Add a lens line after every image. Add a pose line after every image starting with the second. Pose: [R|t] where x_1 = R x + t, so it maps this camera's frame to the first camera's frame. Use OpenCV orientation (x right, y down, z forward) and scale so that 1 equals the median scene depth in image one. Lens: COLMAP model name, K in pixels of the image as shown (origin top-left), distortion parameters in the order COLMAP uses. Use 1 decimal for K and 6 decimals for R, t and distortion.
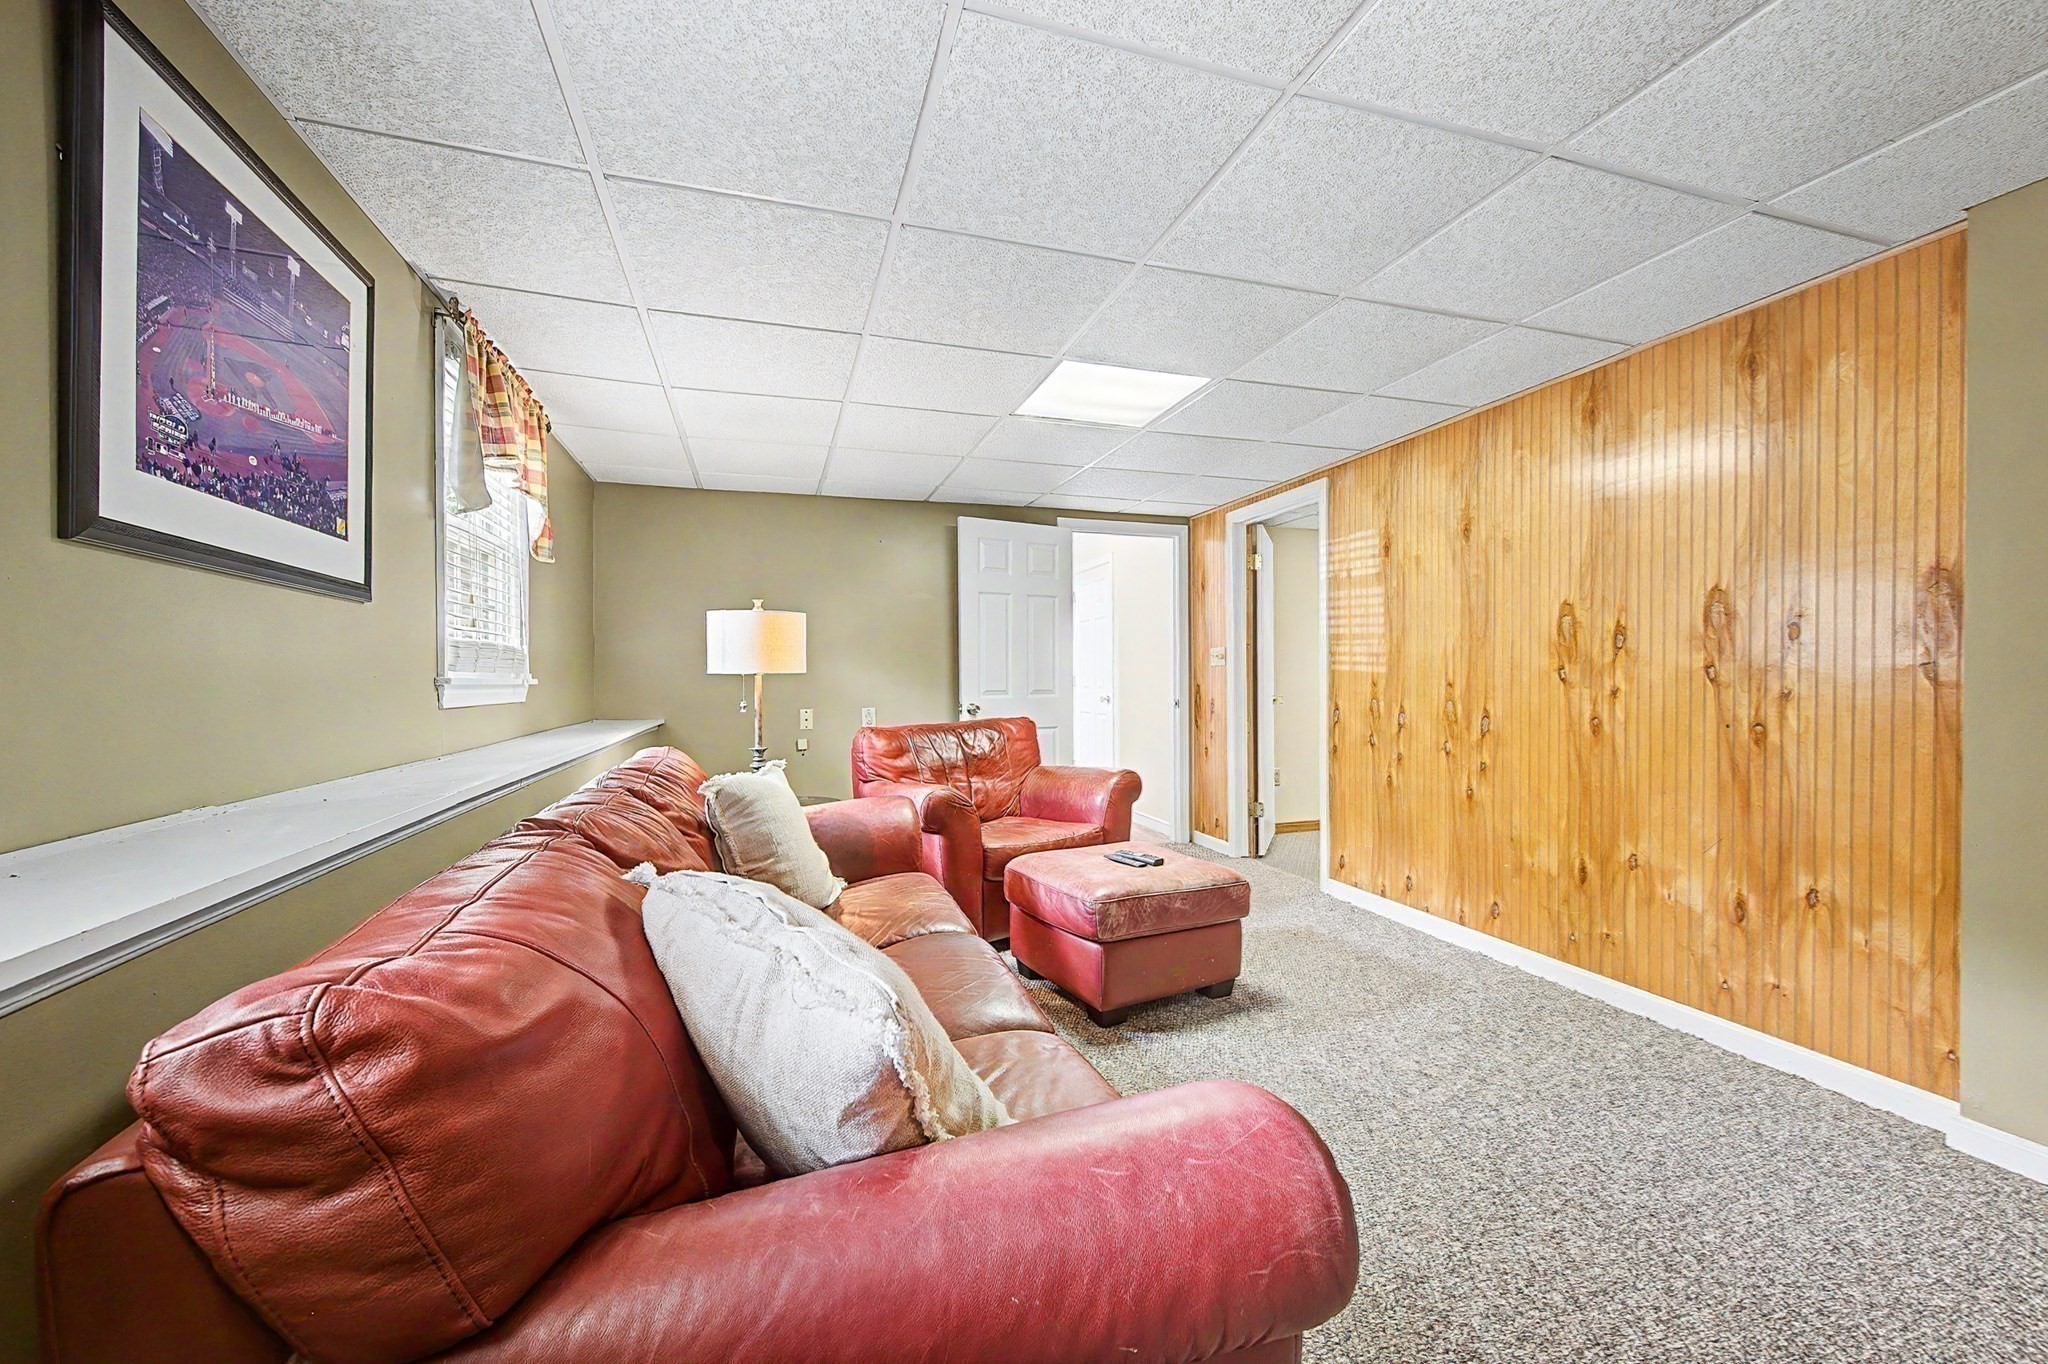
lens RADIAL K [[809.1, 0, 1029.9], [0, 809.1, 677.1], [0, 0, 1]] dist [0.004956, -0.001284]
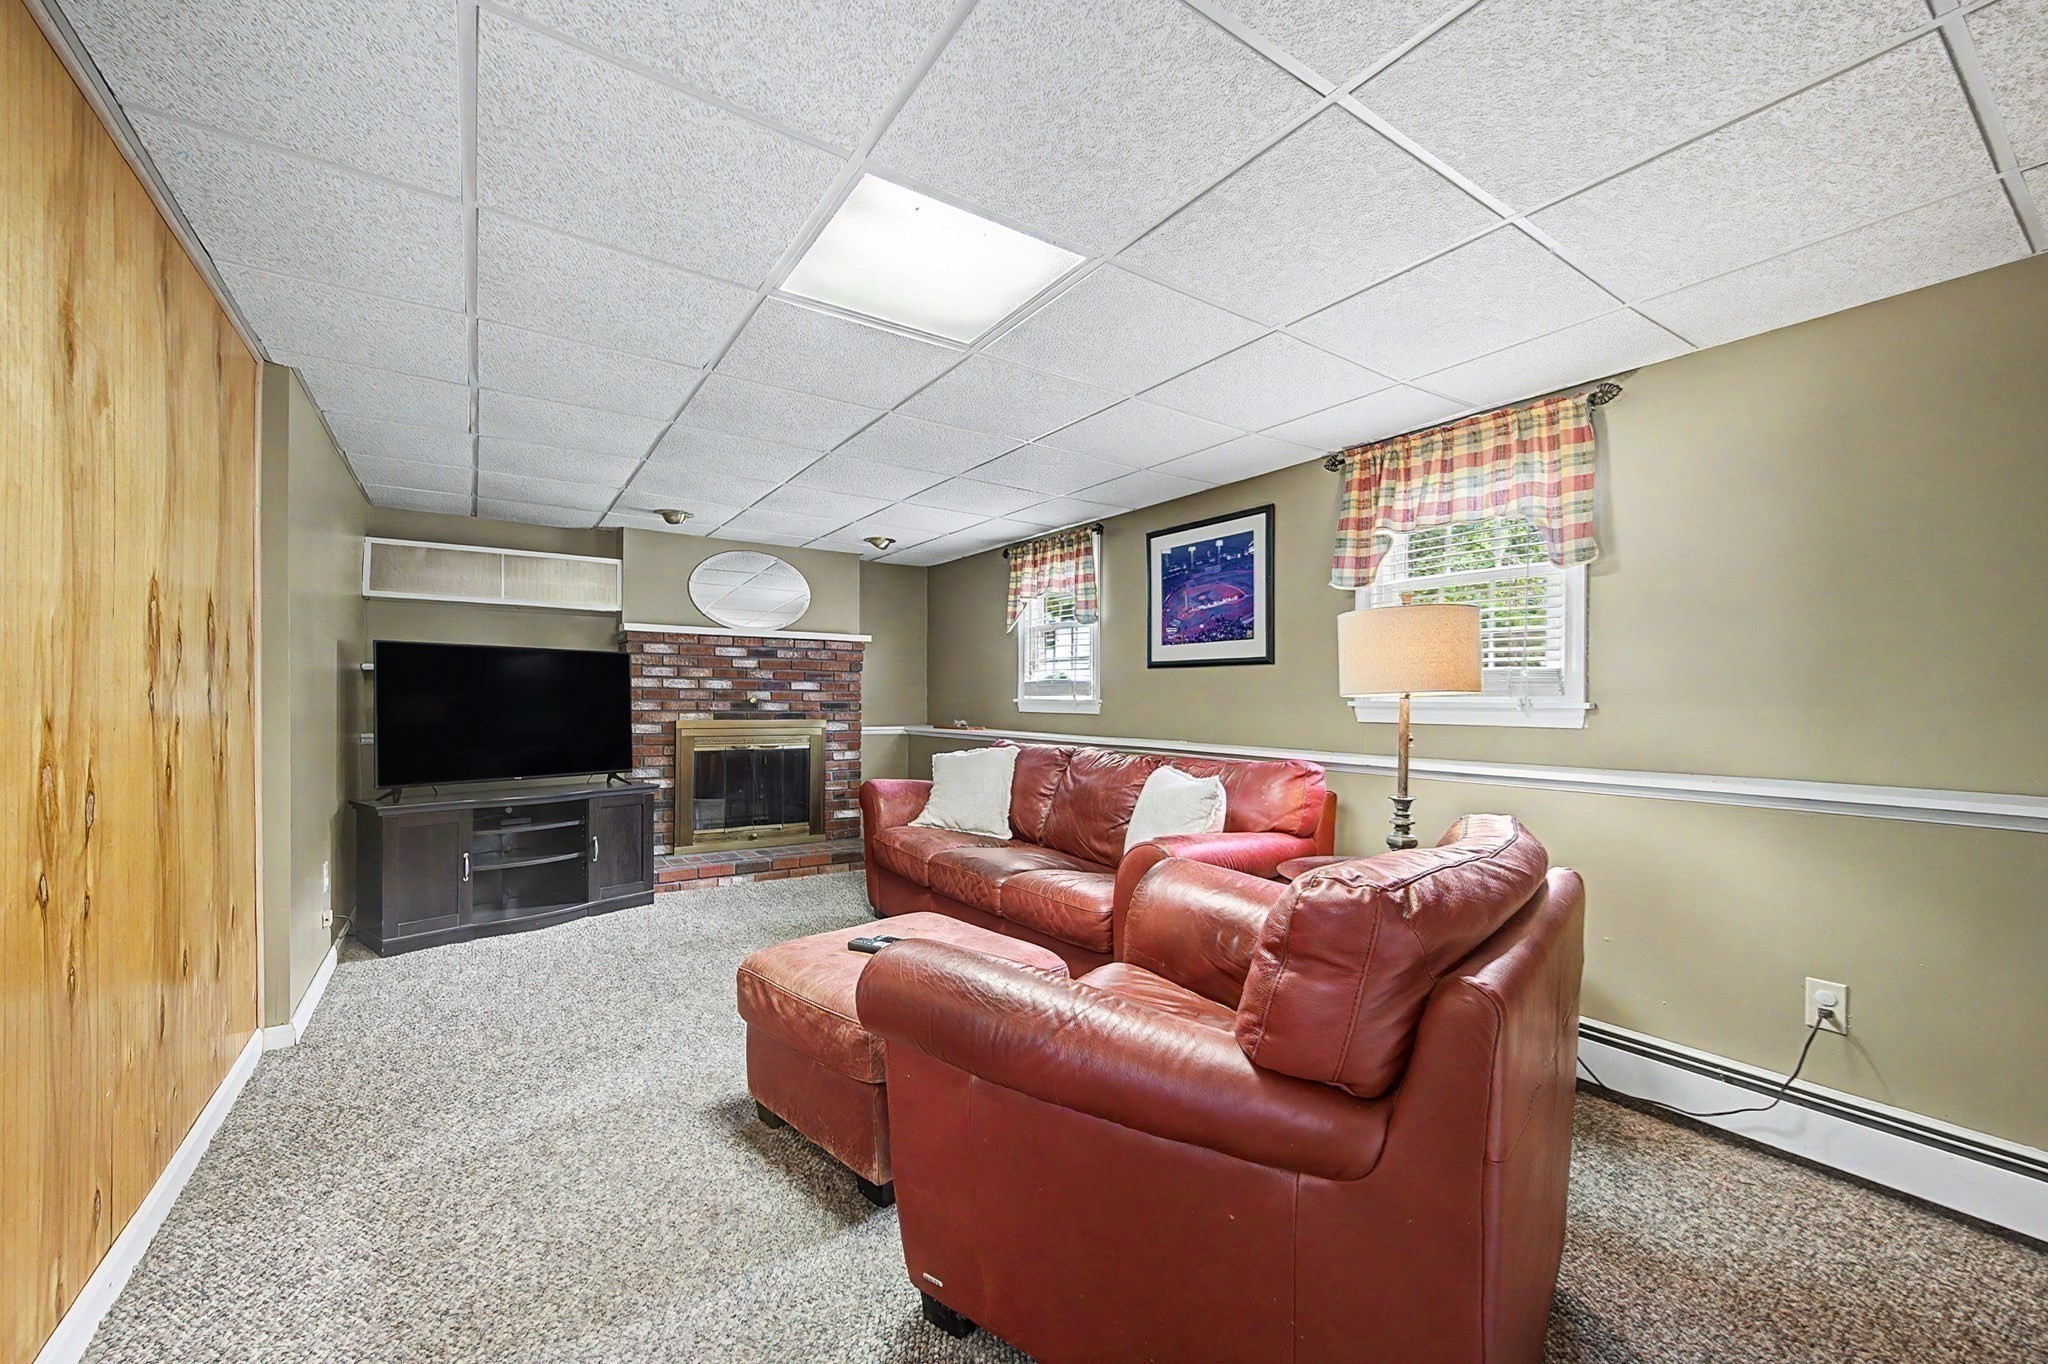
lens RADIAL K [[809.1, 0, 1021.9], [0, 809.1, 694.3], [0, 0, 1]] dist [0.004956, -0.001284]
pose [[-0.962408, -0.005636, -0.271550, 0.356406], [-0.005908, 0.999983, 0.000185, -0.014457], [0.271545, 0.001782, -0.962424, 2.845717]]
